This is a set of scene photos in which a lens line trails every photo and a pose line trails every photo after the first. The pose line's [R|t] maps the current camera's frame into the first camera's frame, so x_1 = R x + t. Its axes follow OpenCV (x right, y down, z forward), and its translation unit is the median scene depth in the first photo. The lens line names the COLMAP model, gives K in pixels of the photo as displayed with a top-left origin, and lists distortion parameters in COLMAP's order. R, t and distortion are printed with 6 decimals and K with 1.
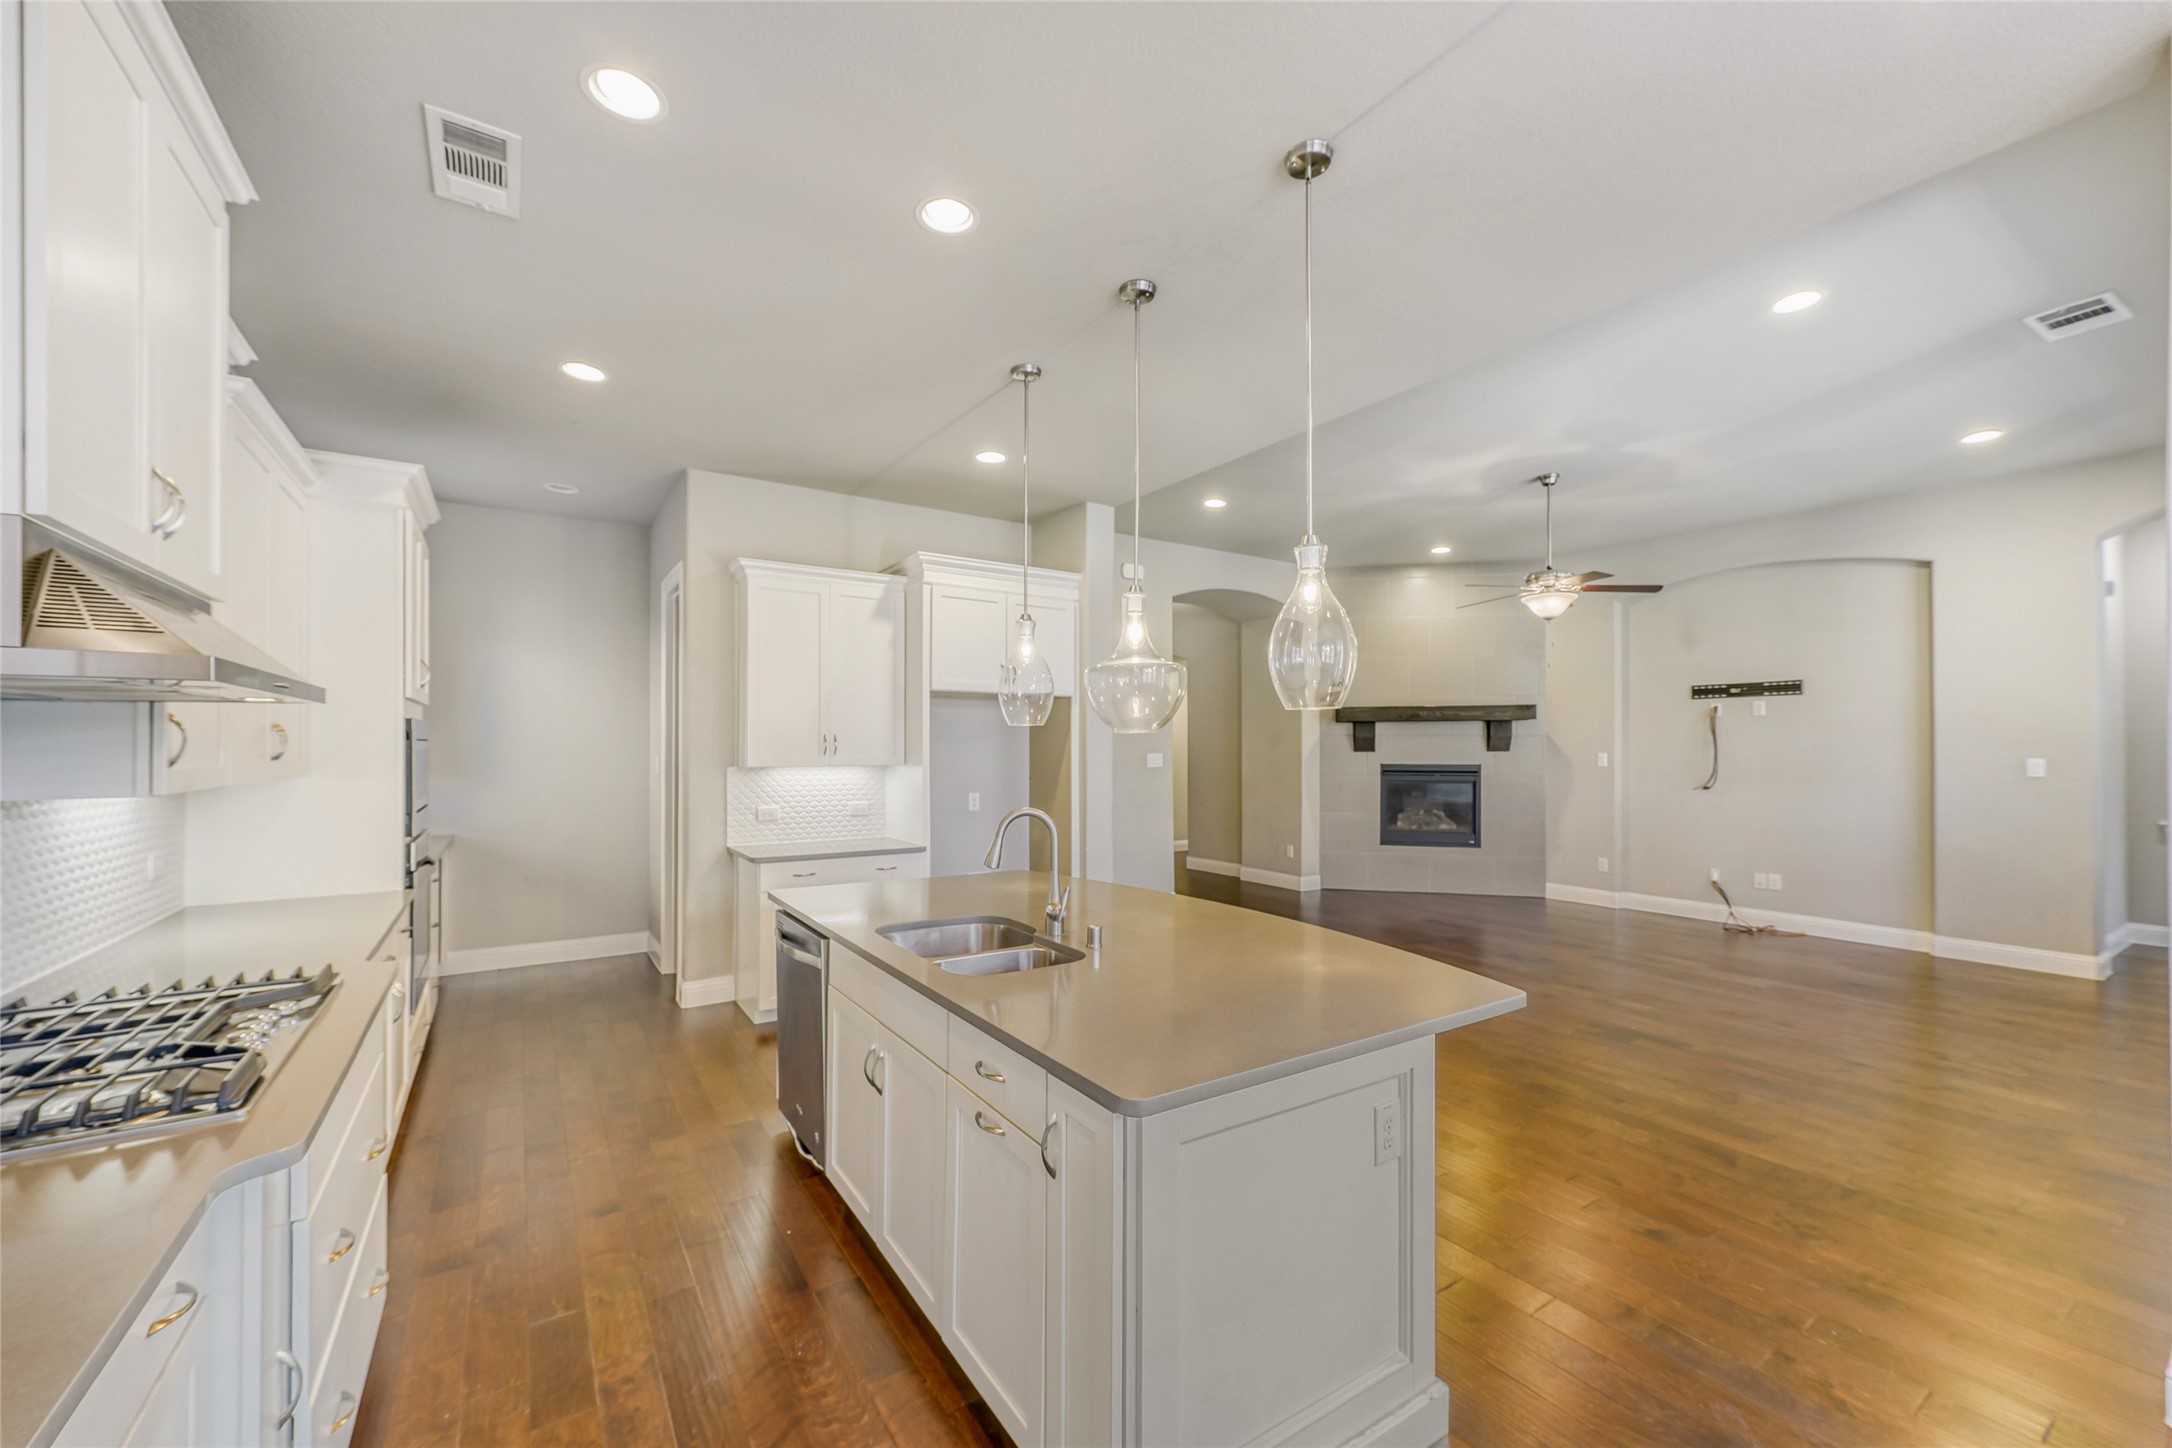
lens RADIAL K [[848.7, 0, 1076.8], [0, 848.7, 733.7], [0, 0, 1]] dist [0.014686, 0.000104]
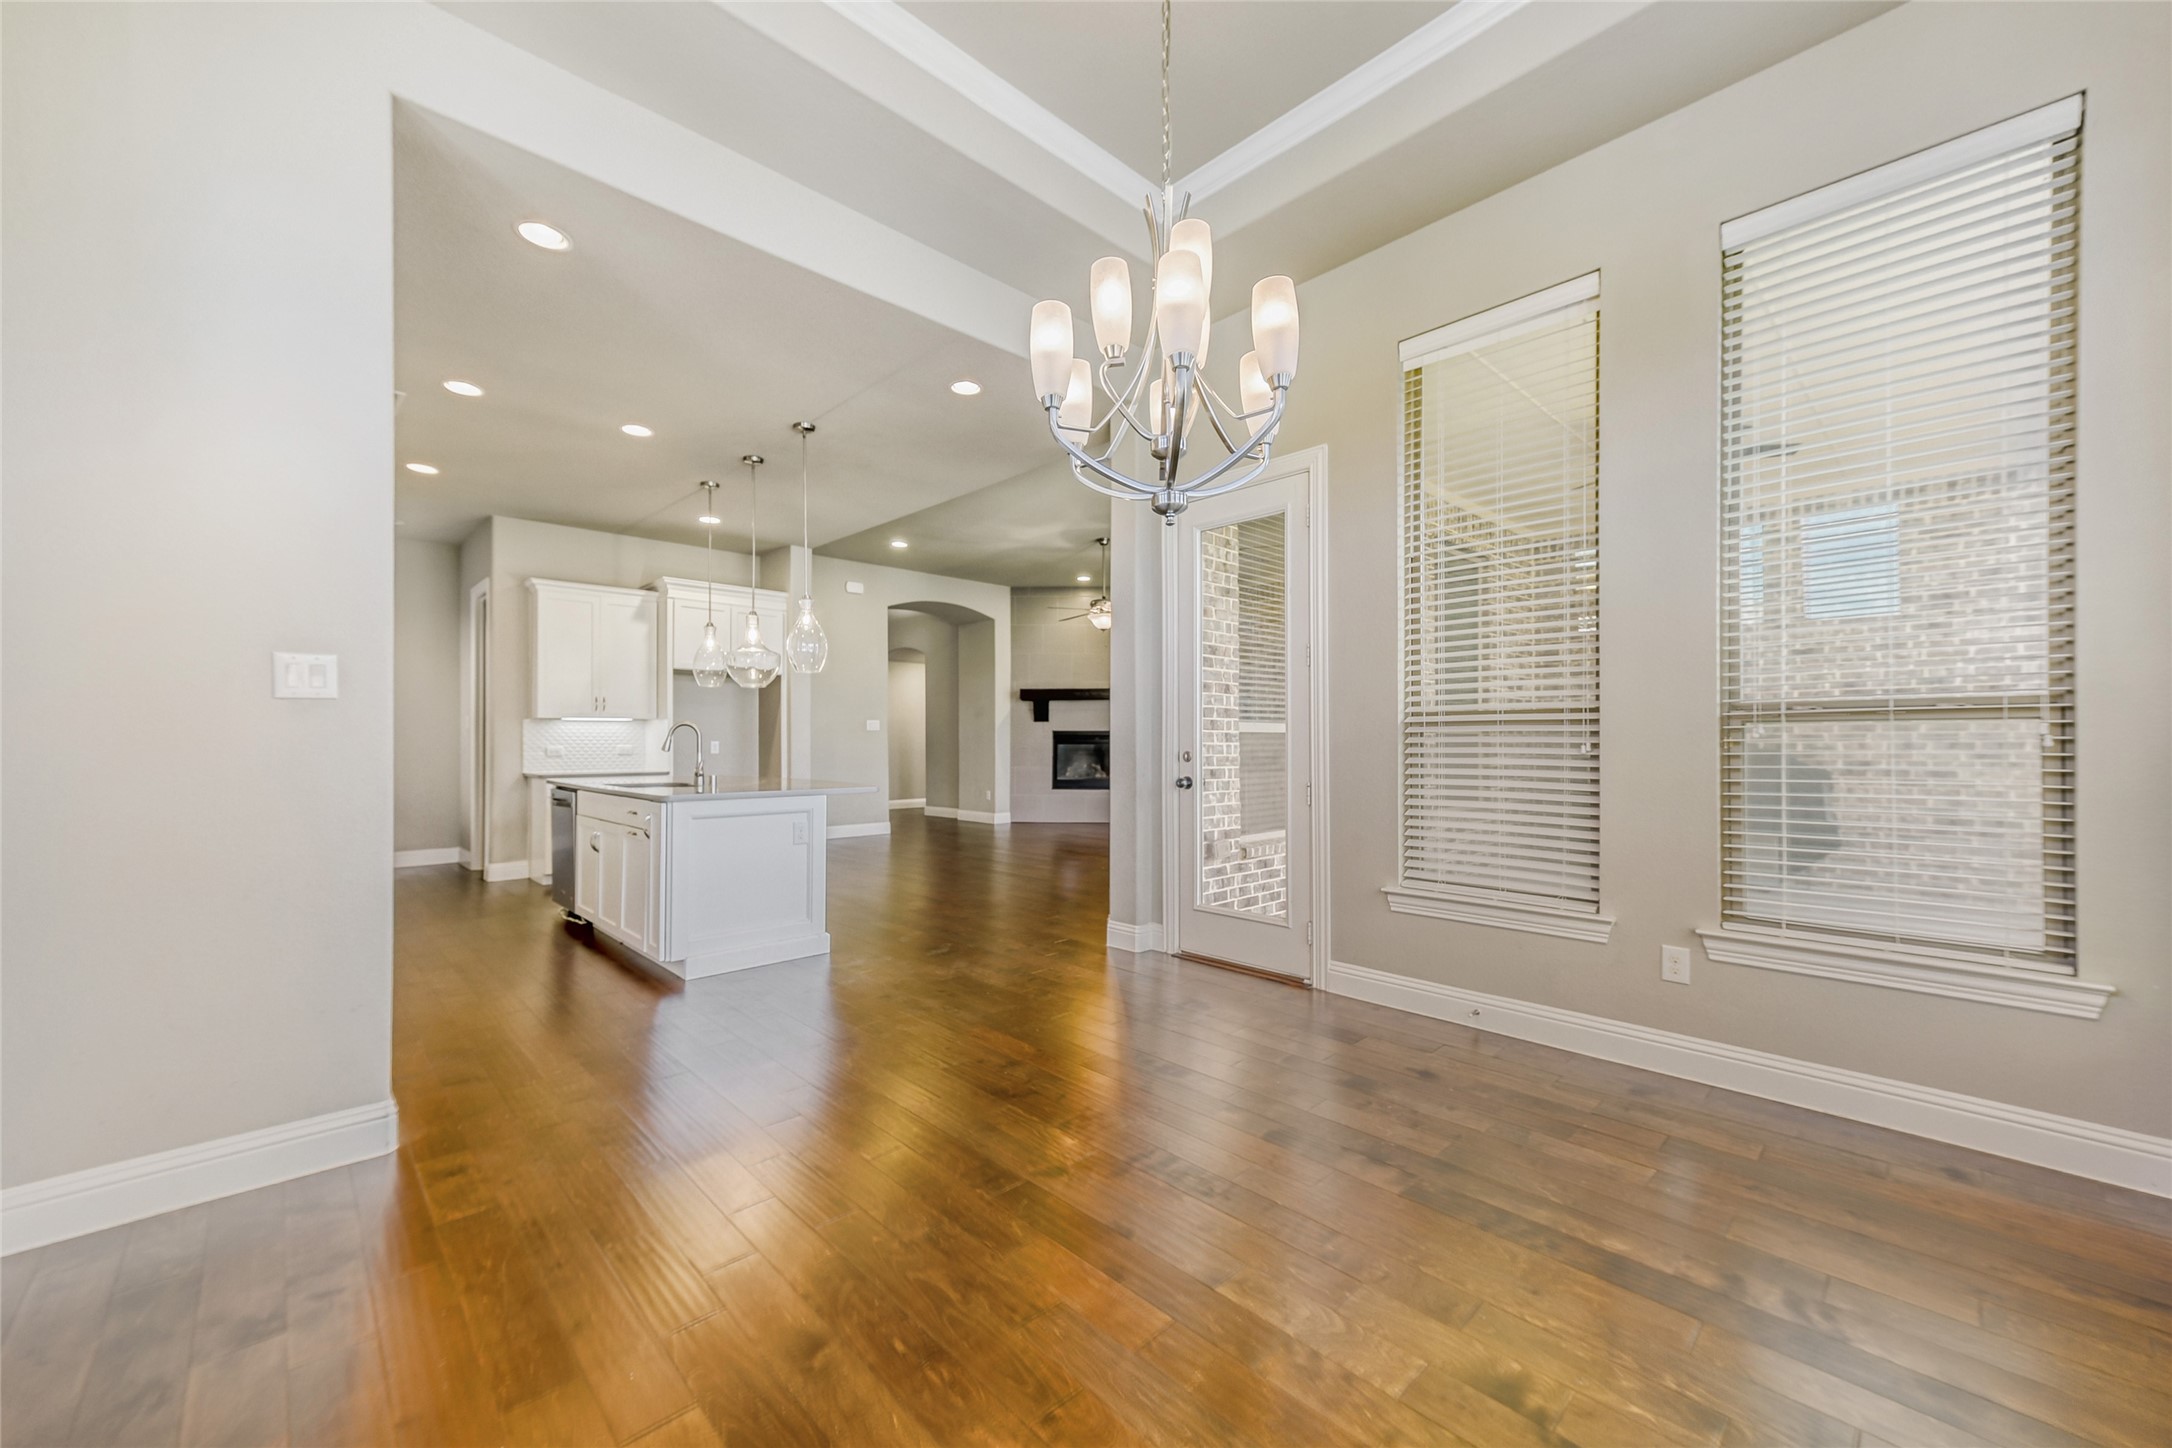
lens RADIAL K [[848.7, 0, 1084.6], [0, 848.7, 728.0], [0, 0, 1]] dist [0.014686, 0.000104]
pose [[0.983589, -0.001392, 0.180421, 0.250508], [0.001619, 0.999998, -0.001110, 0.051930], [-0.180419, 0.001384, 0.983589, -0.567423]]
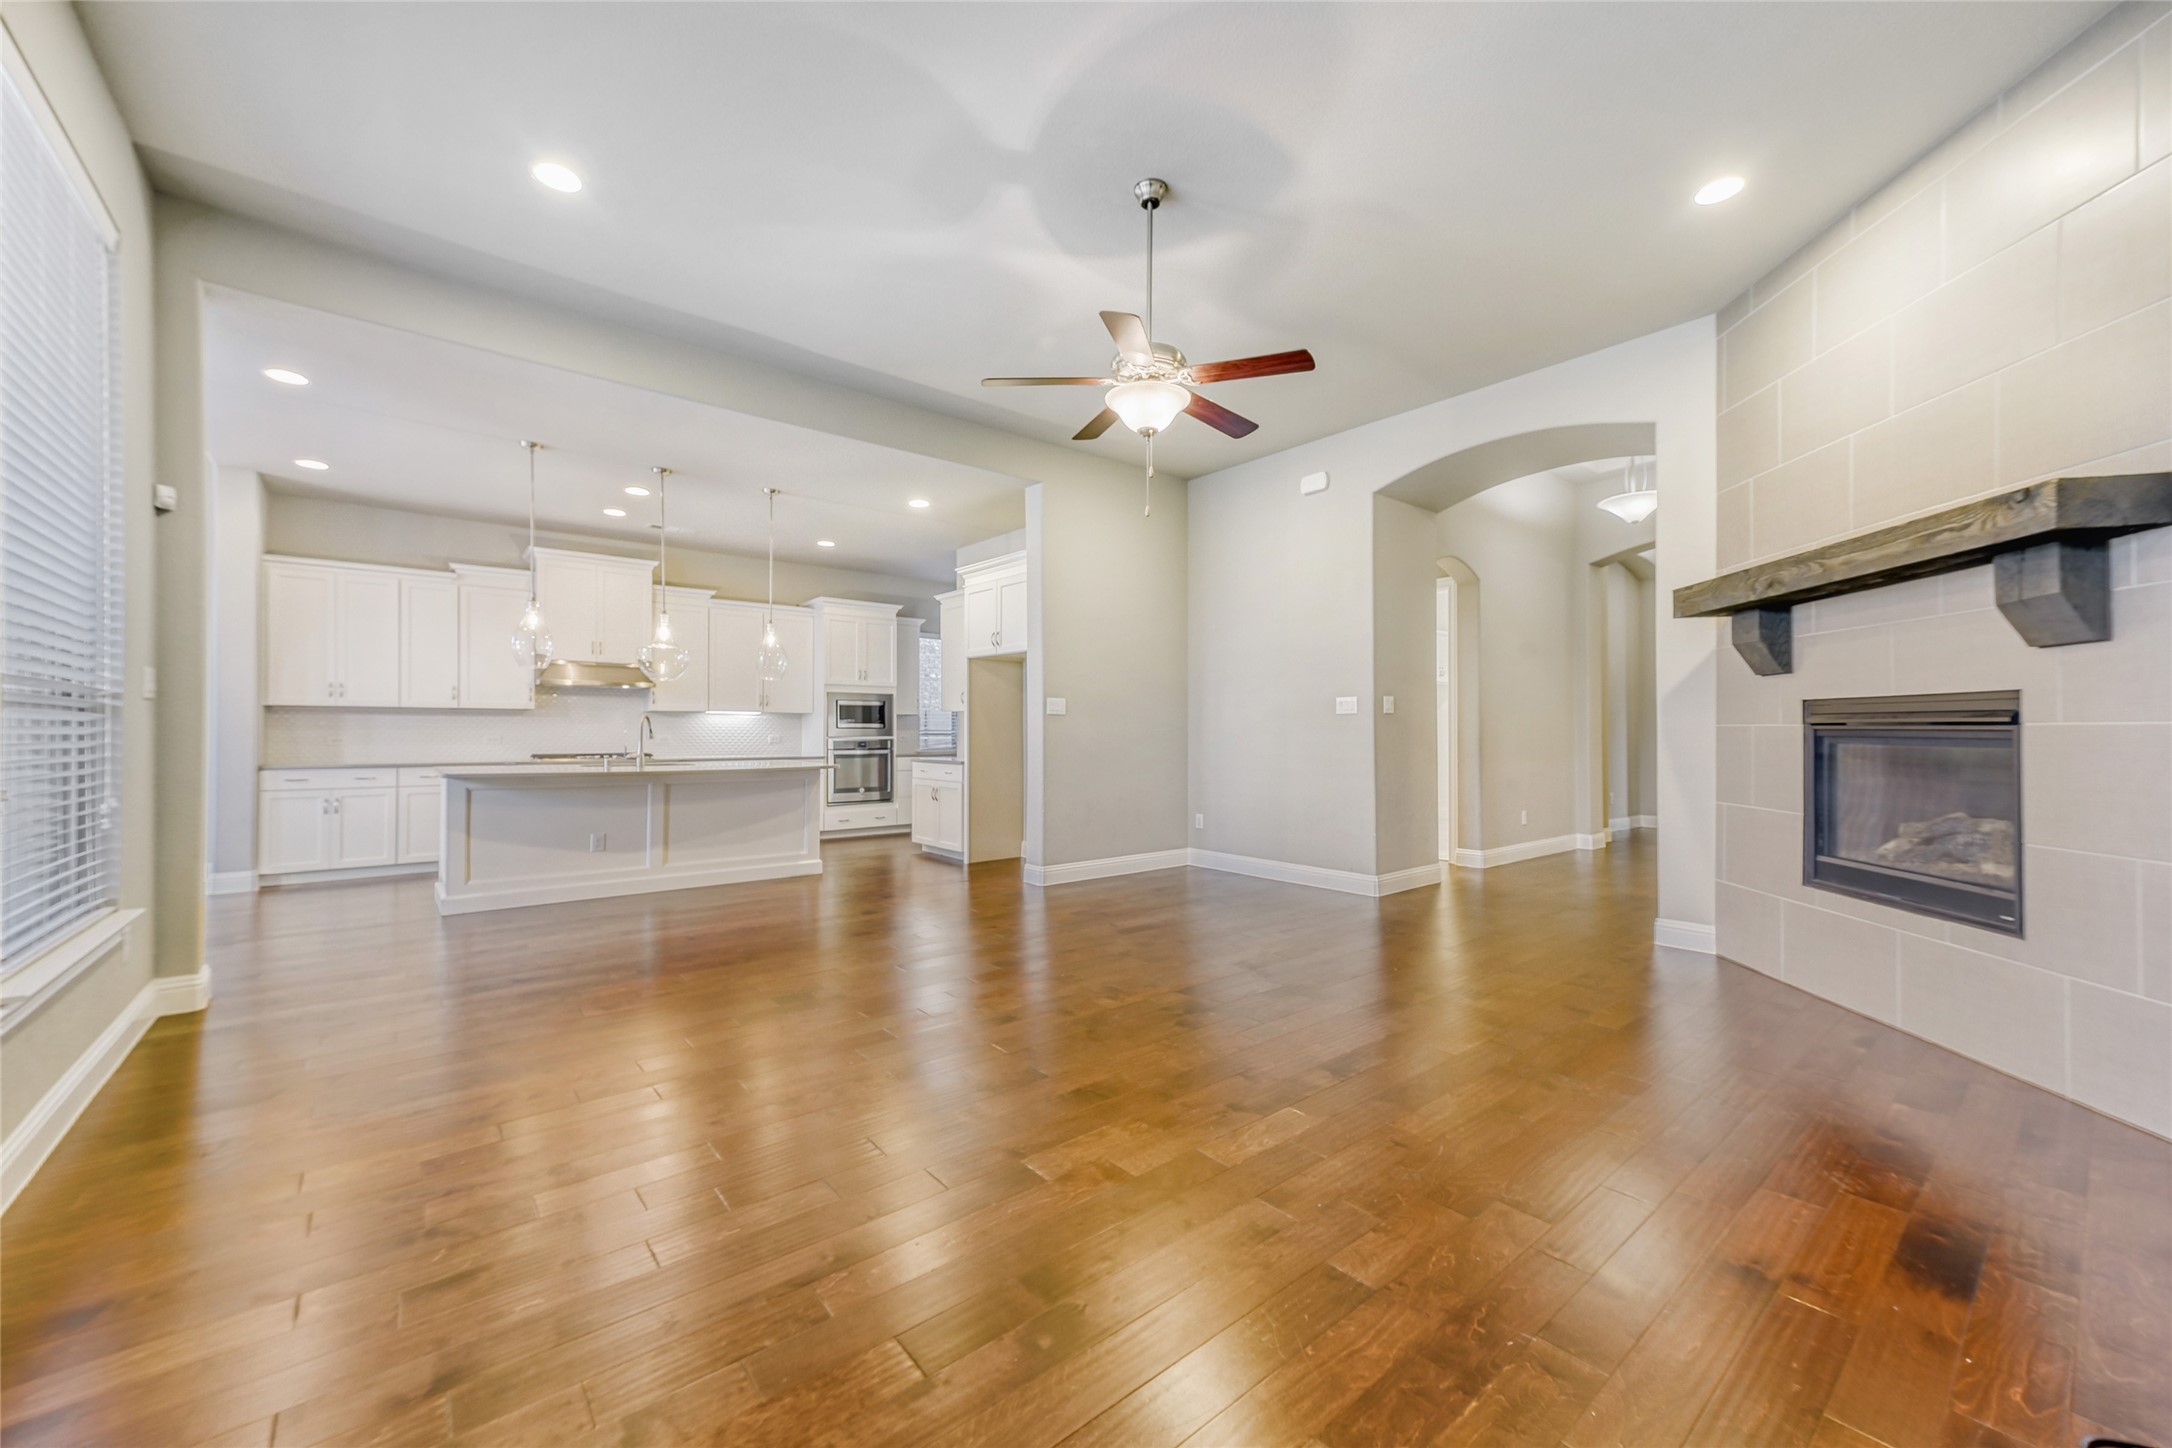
lens RADIAL K [[848.7, 0, 1083.9], [0, 848.7, 721.5], [0, 0, 1]] dist [0.014686, 0.000104]
pose [[0.097849, -0.012623, -0.995121, 1.176979], [0.013998, 0.999838, -0.011307, 0.072095], [0.995103, -0.012823, 0.098010, 0.935655]]
